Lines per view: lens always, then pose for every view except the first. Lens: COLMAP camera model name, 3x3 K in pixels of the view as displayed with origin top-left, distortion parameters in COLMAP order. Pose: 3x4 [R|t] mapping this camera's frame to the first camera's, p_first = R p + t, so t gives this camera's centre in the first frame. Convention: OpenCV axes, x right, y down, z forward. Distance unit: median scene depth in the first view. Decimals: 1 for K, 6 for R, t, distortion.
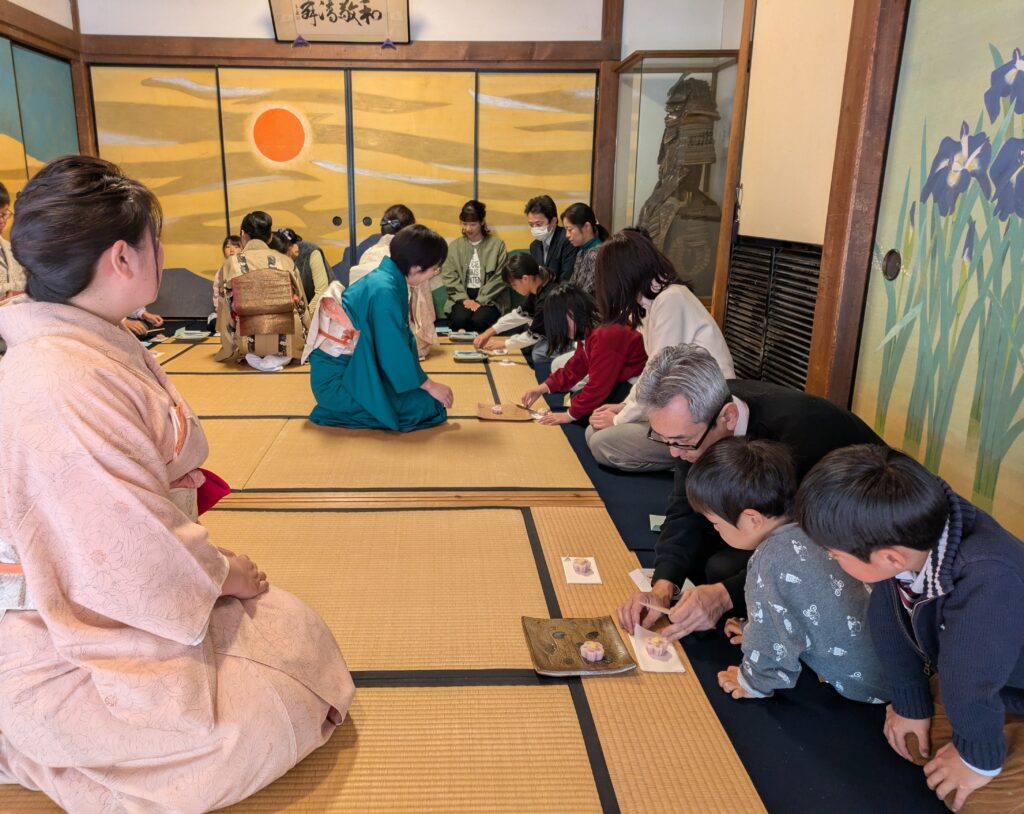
lens RADIAL K [[795.4, 0, 509.5], [0, 795.4, 409.4], [0, 0, 1]] dist [0.007809, -0.002524]
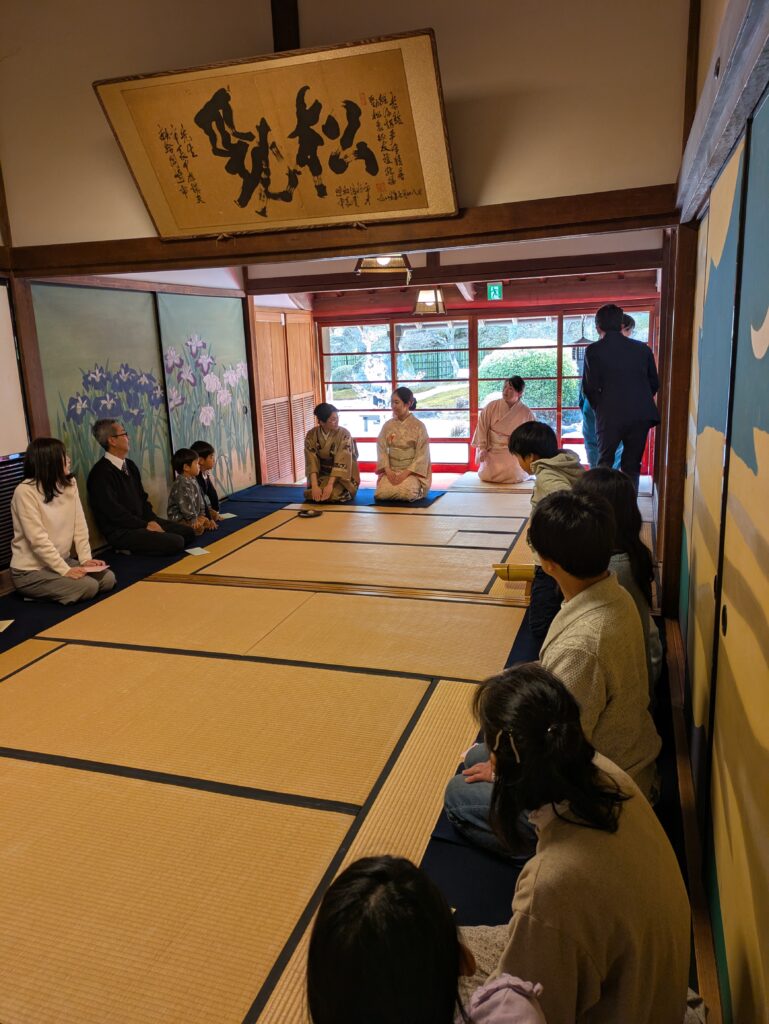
lens RADIAL K [[743.0, 0, 386.1], [0, 743.0, 508.2], [0, 0, 1]] dist [-0.001954, 0.000236]
pose [[-0.927752, -0.062899, 0.367858, -1.406615], [0.118981, 0.884407, 0.451296, -1.026000], [-0.353722, 0.462459, -0.813026, 2.864952]]
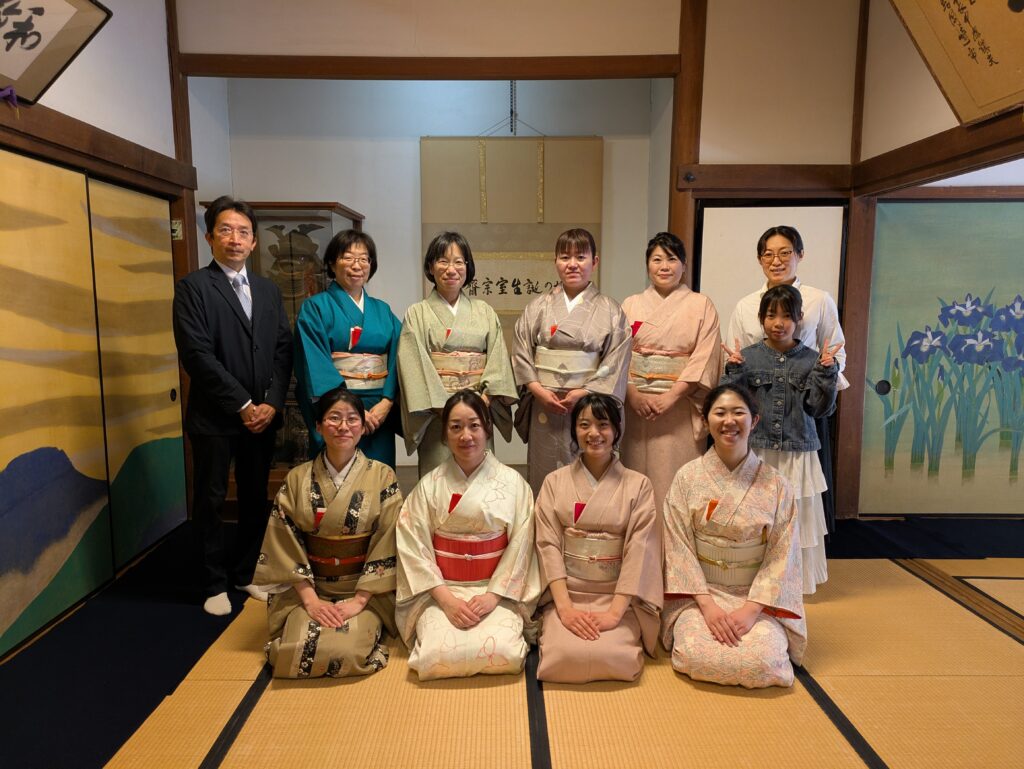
lens RADIAL K [[743.0, 0, 508.9], [0, 743.0, 394.5], [0, 0, 1]] dist [-0.001954, 0.000236]
pose [[0.065769, -0.136413, 0.988467, -1.692371], [0.258232, 0.959191, 0.115191, -0.721262], [-0.963842, 0.247678, 0.098311, 1.981803]]
